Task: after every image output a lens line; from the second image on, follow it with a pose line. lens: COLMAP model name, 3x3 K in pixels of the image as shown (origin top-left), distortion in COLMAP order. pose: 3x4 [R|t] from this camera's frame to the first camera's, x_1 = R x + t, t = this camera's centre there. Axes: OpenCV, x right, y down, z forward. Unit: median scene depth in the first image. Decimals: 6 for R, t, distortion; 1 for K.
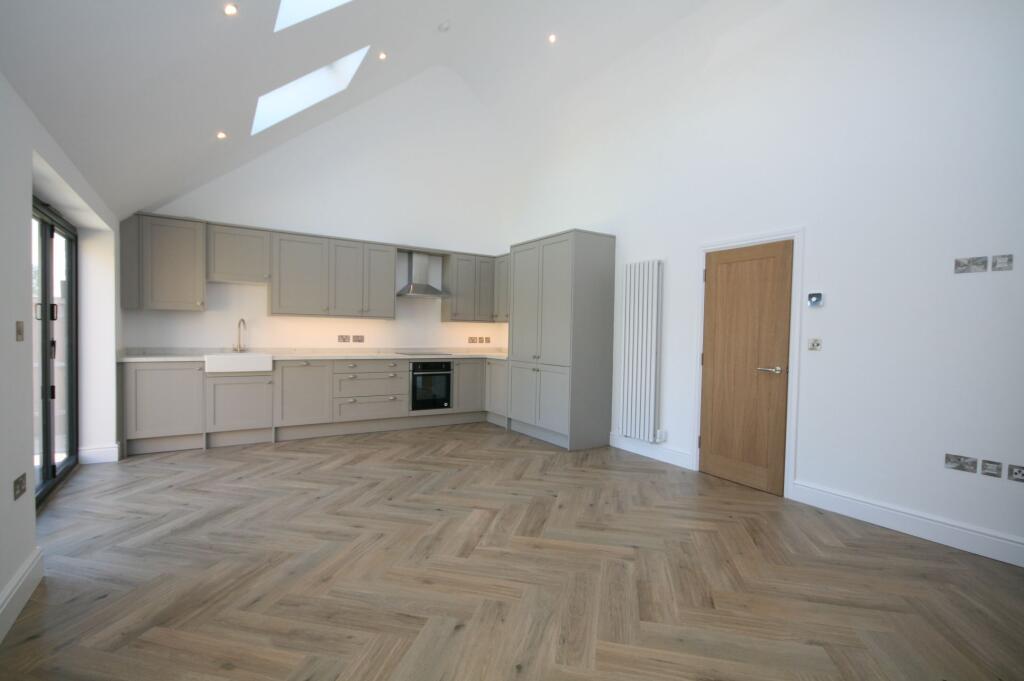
lens RADIAL K [[475.2, 0, 512.0], [0, 475.2, 340.5], [0, 0, 1]] dist [-0.001222, -0.011152]
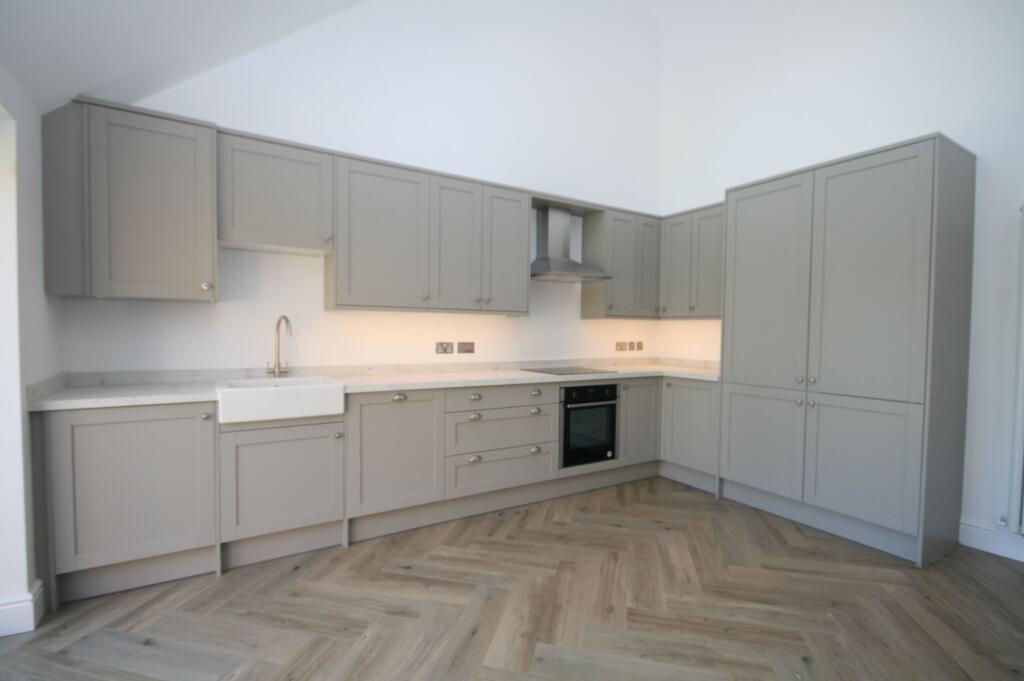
lens RADIAL K [[475.2, 0, 512.0], [0, 475.2, 340.5], [0, 0, 1]] dist [-0.001222, -0.011152]
pose [[0.999819, -0.007027, -0.017683, -0.268785], [0.007113, 0.999963, 0.004835, -0.016197], [0.017649, -0.004960, 0.999832, 0.414916]]
